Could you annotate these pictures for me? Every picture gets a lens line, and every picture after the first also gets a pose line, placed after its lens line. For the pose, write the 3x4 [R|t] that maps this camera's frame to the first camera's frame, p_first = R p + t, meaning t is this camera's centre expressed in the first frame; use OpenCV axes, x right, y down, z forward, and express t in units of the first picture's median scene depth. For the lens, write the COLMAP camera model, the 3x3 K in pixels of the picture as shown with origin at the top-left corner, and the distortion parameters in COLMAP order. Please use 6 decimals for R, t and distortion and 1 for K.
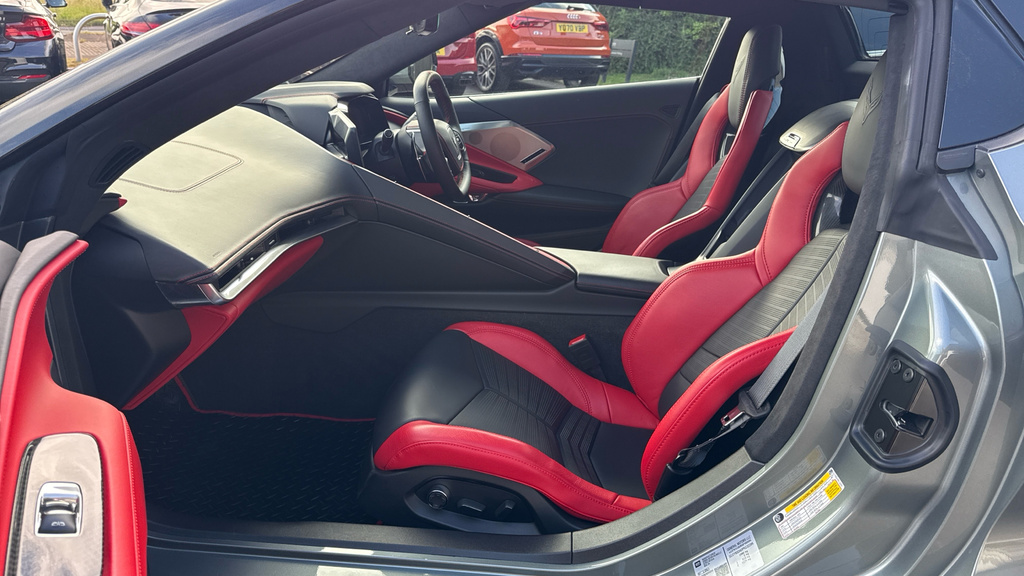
lens RADIAL K [[728.2, 0, 512.0], [0, 728.2, 288.0], [0, 0, 1]] dist [0.047660, -0.065553]
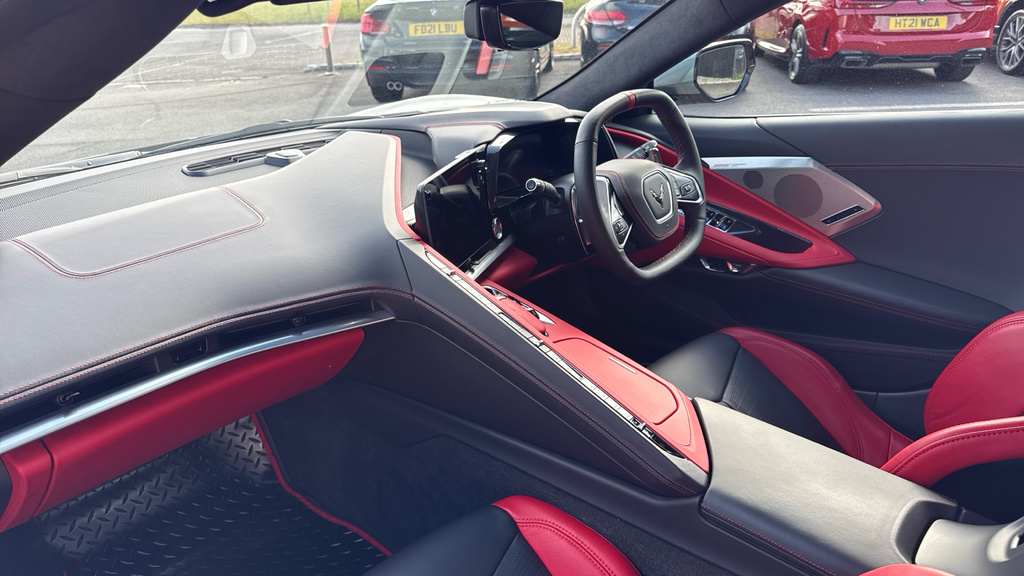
lens RADIAL K [[728.2, 0, 512.0], [0, 728.2, 288.0], [0, 0, 1]] dist [0.047660, -0.065553]
pose [[0.797883, 0.171935, -0.577772, 0.174467], [-0.153484, 0.984817, 0.081109, -0.124539], [0.582945, 0.023963, 0.812158, 0.317352]]
